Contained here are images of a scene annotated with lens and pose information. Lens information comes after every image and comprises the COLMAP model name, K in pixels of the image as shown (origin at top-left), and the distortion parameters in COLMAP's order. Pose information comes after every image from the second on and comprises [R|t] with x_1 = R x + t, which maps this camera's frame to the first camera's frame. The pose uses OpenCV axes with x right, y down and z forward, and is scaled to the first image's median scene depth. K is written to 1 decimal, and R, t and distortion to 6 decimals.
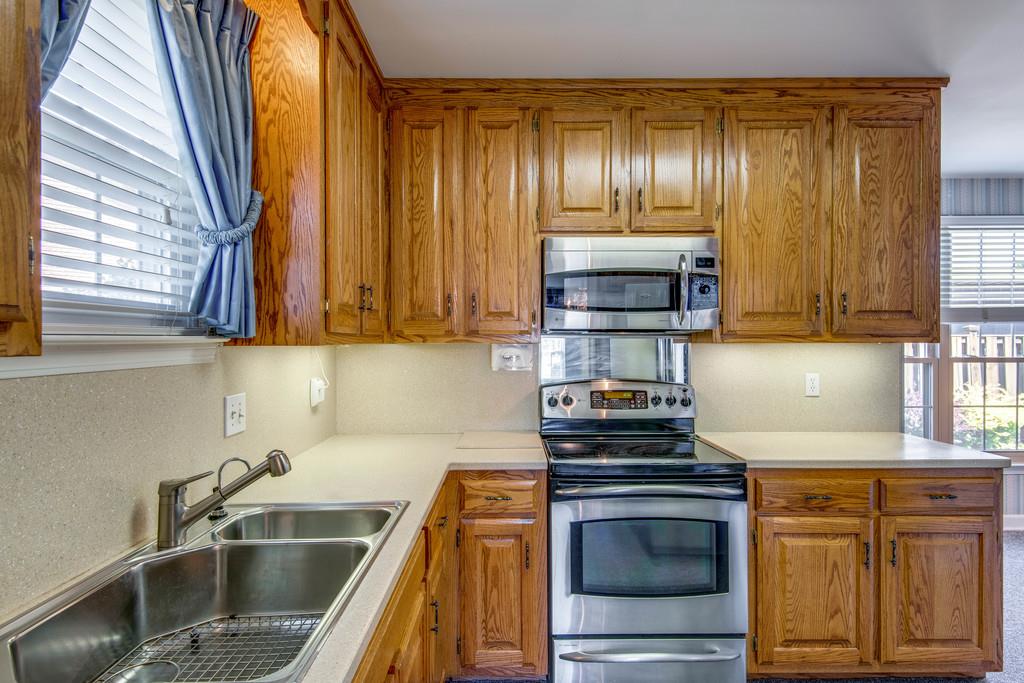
lens RADIAL K [[522.2, 0, 505.3], [0, 522.2, 338.0], [0, 0, 1]] dist [0.033772, -0.026771]
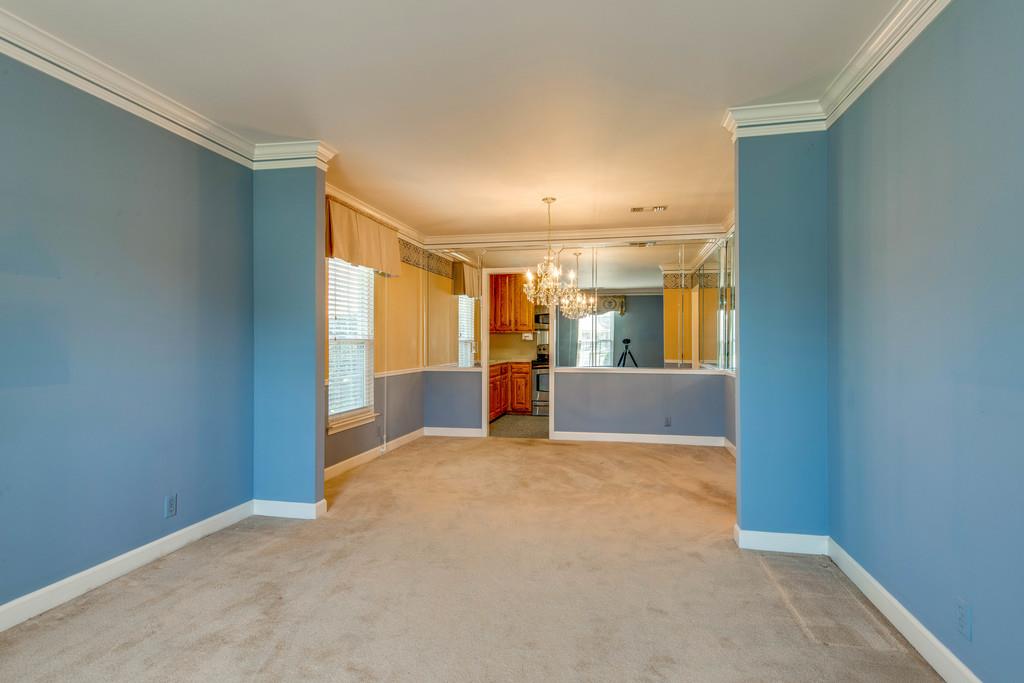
lens RADIAL K [[522.2, 0, 505.3], [0, 522.2, 338.0], [0, 0, 1]] dist [0.033772, -0.026771]
pose [[0.976524, 0.003157, -0.215385, 0.674610], [-0.003479, 0.999993, -0.001116, 0.054333], [0.215381, 0.001839, 0.976528, -2.718608]]
